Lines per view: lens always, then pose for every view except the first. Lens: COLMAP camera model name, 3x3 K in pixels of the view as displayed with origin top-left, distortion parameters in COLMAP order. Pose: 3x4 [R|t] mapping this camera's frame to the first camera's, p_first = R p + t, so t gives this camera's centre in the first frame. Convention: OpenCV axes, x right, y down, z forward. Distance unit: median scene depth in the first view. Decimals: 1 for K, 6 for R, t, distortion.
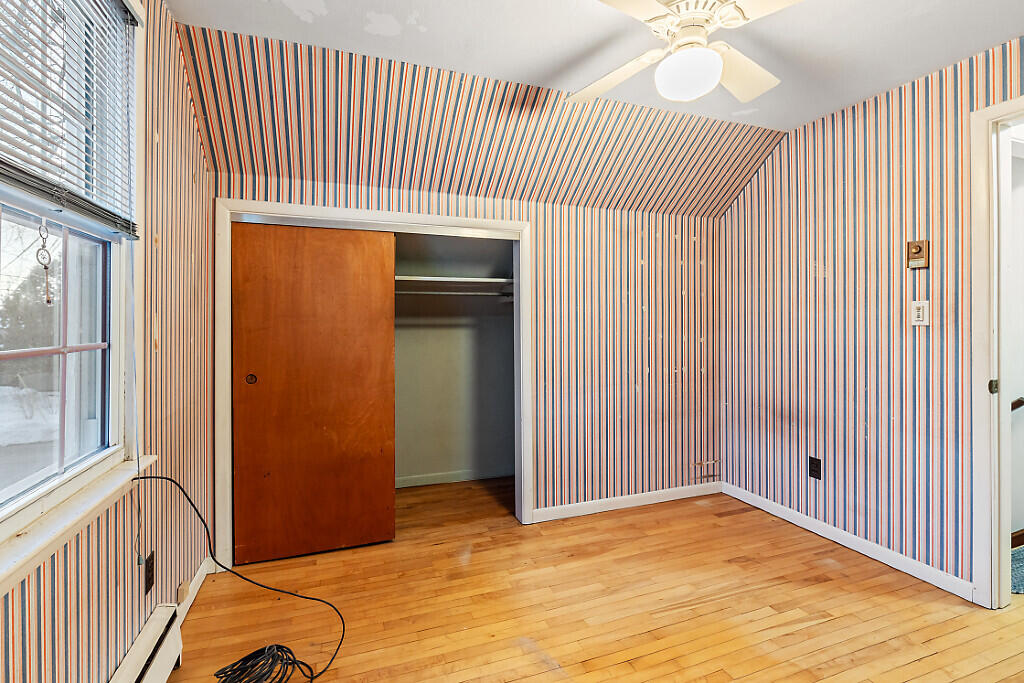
lens RADIAL K [[472.3, 0, 504.0], [0, 472.3, 322.5], [0, 0, 1]] dist [0.001606, 0.000153]
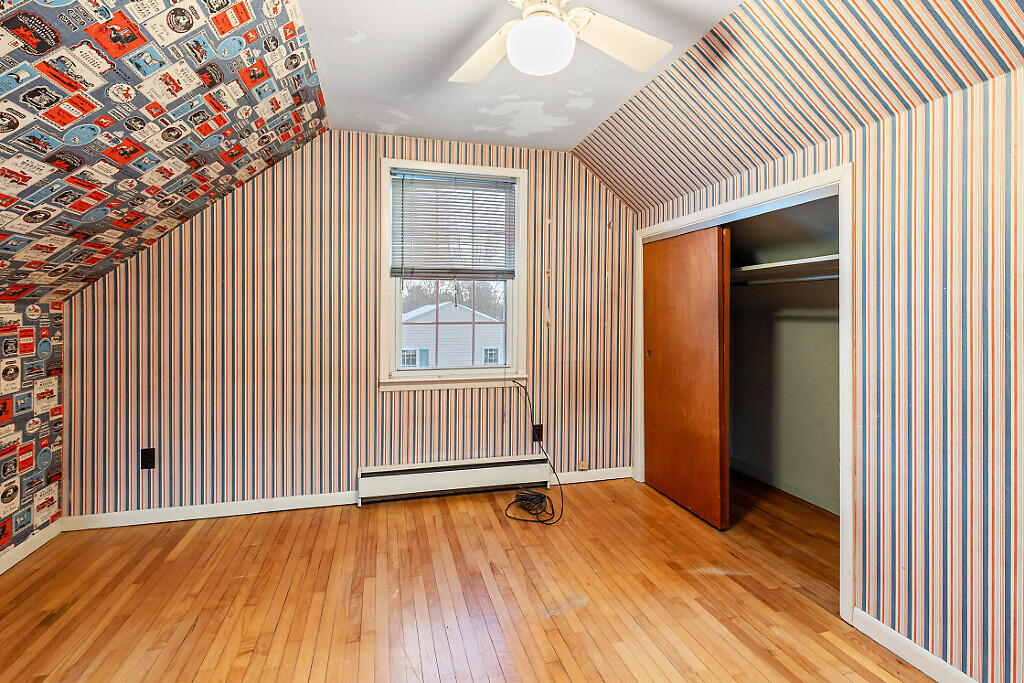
lens RADIAL K [[472.3, 0, 501.6], [0, 472.3, 311.4], [0, 0, 1]] dist [0.001606, 0.000153]
pose [[-0.093978, 0.000631, -0.995574, 0.870399], [-0.001885, 0.999998, 0.000811, -0.006405], [0.995572, 0.001953, -0.093977, 0.674656]]
